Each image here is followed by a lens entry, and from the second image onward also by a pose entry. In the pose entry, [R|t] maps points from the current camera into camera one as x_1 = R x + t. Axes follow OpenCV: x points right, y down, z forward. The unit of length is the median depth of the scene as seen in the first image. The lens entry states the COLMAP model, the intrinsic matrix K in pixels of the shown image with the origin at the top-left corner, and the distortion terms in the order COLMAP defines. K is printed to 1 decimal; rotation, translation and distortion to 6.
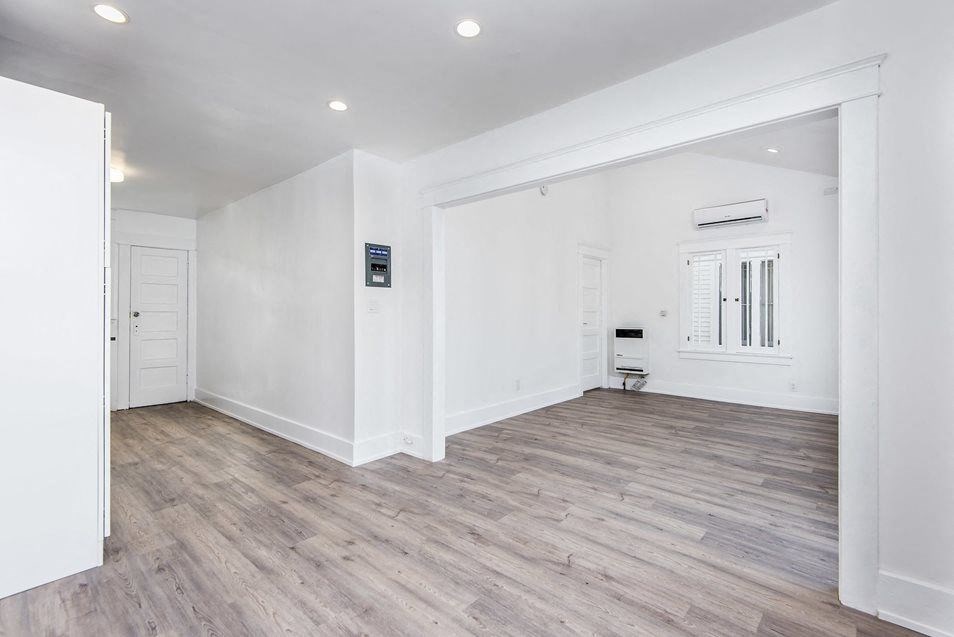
lens RADIAL K [[443.8, 0, 476.9], [0, 443.8, 316.7], [0, 0, 1]] dist [0.013111, -0.003764]
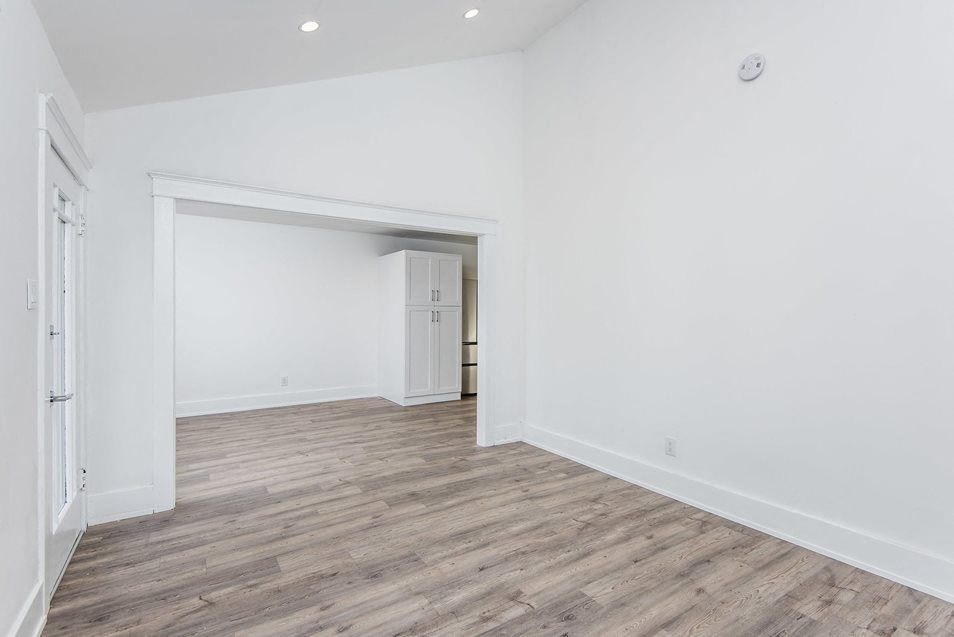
lens RADIAL K [[443.8, 0, 482.0], [0, 443.8, 316.1], [0, 0, 1]] dist [0.013111, -0.003764]
pose [[-0.254280, 0.008308, -0.967095, 1.277096], [-0.015143, 0.999806, 0.012571, -0.061525], [0.967012, 0.017841, -0.254105, 1.515676]]
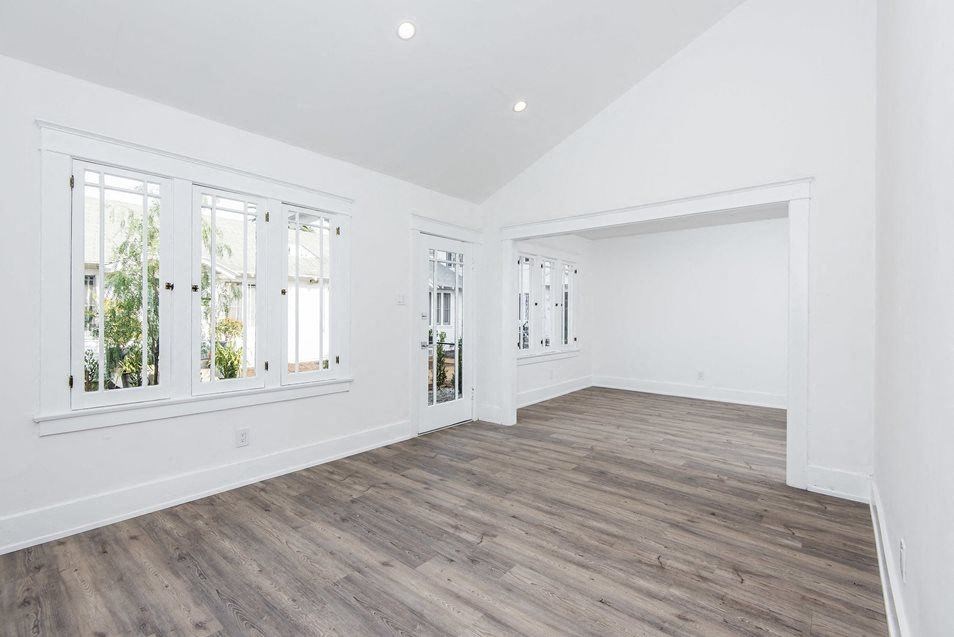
lens RADIAL K [[443.8, 0, 481.7], [0, 443.8, 313.3], [0, 0, 1]] dist [0.013111, -0.003764]
pose [[-0.999413, -0.009145, -0.033015, 0.662359], [-0.009552, 0.999880, 0.012186, -0.033934], [0.032900, 0.012494, -0.999381, 2.179842]]
